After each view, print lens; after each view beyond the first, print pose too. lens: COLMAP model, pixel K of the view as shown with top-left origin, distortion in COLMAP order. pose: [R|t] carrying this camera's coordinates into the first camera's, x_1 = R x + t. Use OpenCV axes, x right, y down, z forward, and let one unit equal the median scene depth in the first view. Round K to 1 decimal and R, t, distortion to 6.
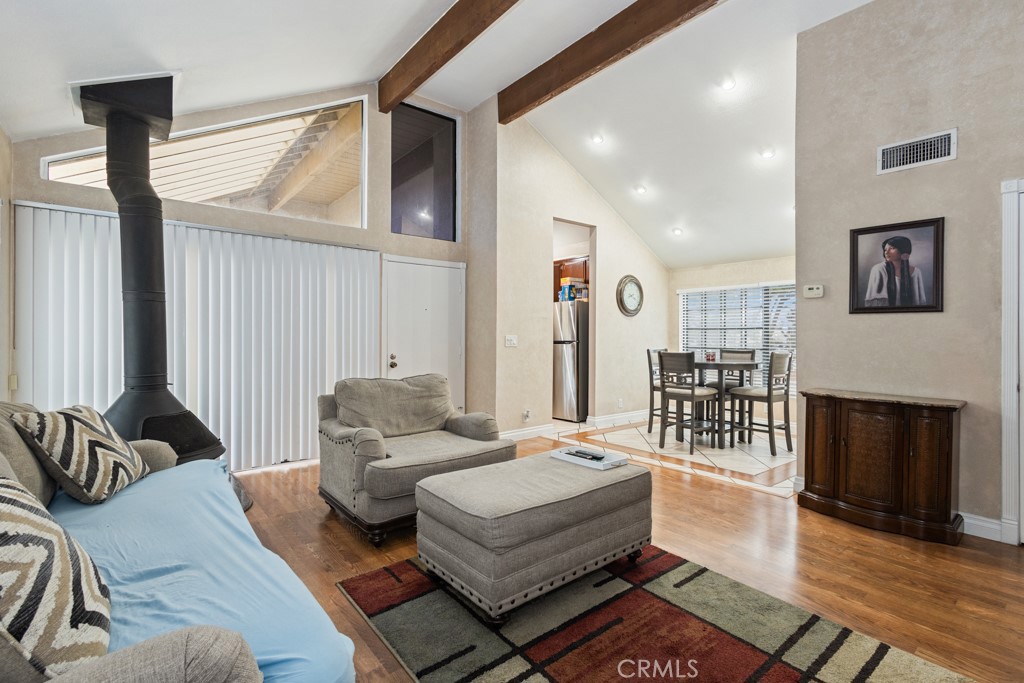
lens RADIAL K [[476.5, 0, 512.7], [0, 476.5, 340.3], [0, 0, 1]] dist [0.018332, -0.002066]
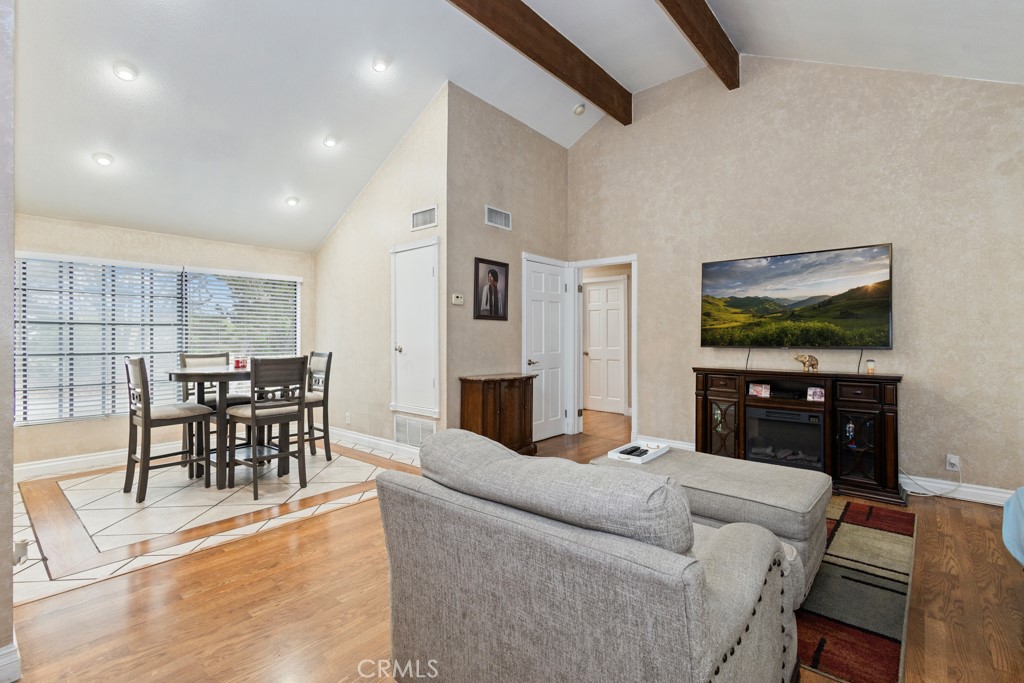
lens RADIAL K [[476.5, 0, 519.5], [0, 476.5, 336.6], [0, 0, 1]] dist [0.018332, -0.002066]
pose [[-0.187398, -0.001821, 0.982282, -0.442501], [0.007702, 0.999965, 0.003323, -0.006235], [-0.982254, 0.008188, -0.187377, 0.779327]]
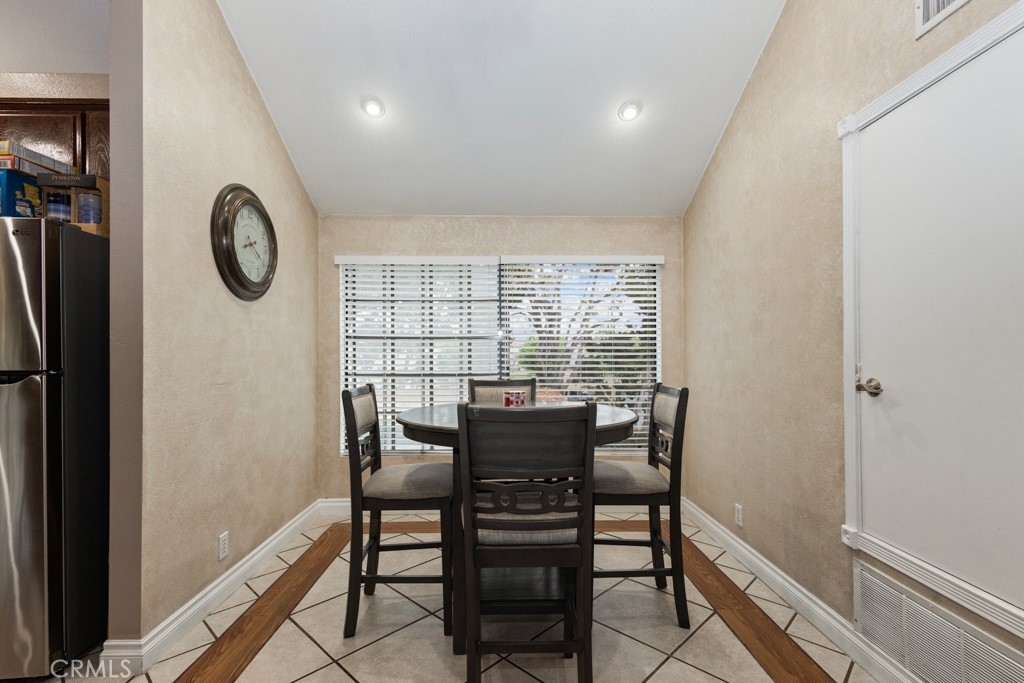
lens RADIAL K [[476.5, 0, 505.9], [0, 476.5, 348.1], [0, 0, 1]] dist [0.018332, -0.002066]
pose [[0.612399, 0.003217, 0.790542, 0.101464], [0.011292, 0.999854, -0.012816, -0.006881], [-0.790468, 0.016776, 0.612273, 0.831982]]
